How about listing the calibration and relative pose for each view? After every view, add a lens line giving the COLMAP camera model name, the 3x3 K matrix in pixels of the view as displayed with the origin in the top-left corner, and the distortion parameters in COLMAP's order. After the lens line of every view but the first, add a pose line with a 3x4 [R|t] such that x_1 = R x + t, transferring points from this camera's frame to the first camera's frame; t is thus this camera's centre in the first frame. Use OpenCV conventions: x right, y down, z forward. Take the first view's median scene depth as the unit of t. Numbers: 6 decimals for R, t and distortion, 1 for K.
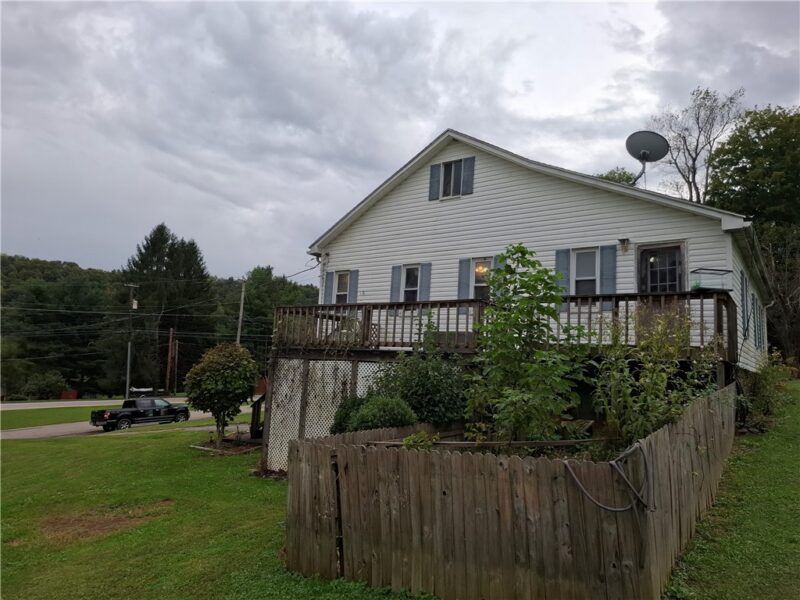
lens RADIAL K [[531.5, 0, 402.3], [0, 531.5, 309.3], [0, 0, 1]] dist [0.005239, 0.000688]
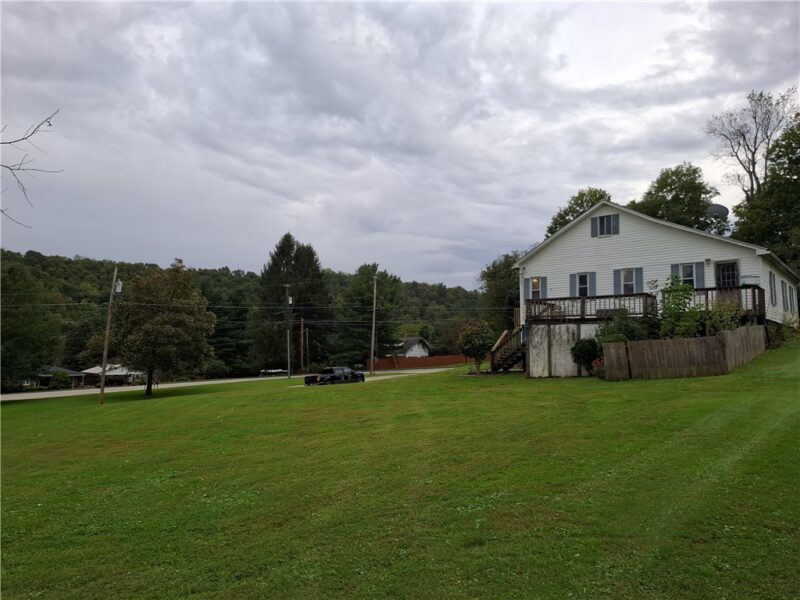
lens RADIAL K [[532.2, 0, 400.0], [0, 532.2, 300.0], [0, 0, 1]] dist [0.042803, -0.067037]
pose [[0.994298, -0.041112, -0.098392, -0.096834], [0.042050, 0.999087, 0.007482, -0.007143], [0.097995, -0.011577, 0.995120, -0.200504]]
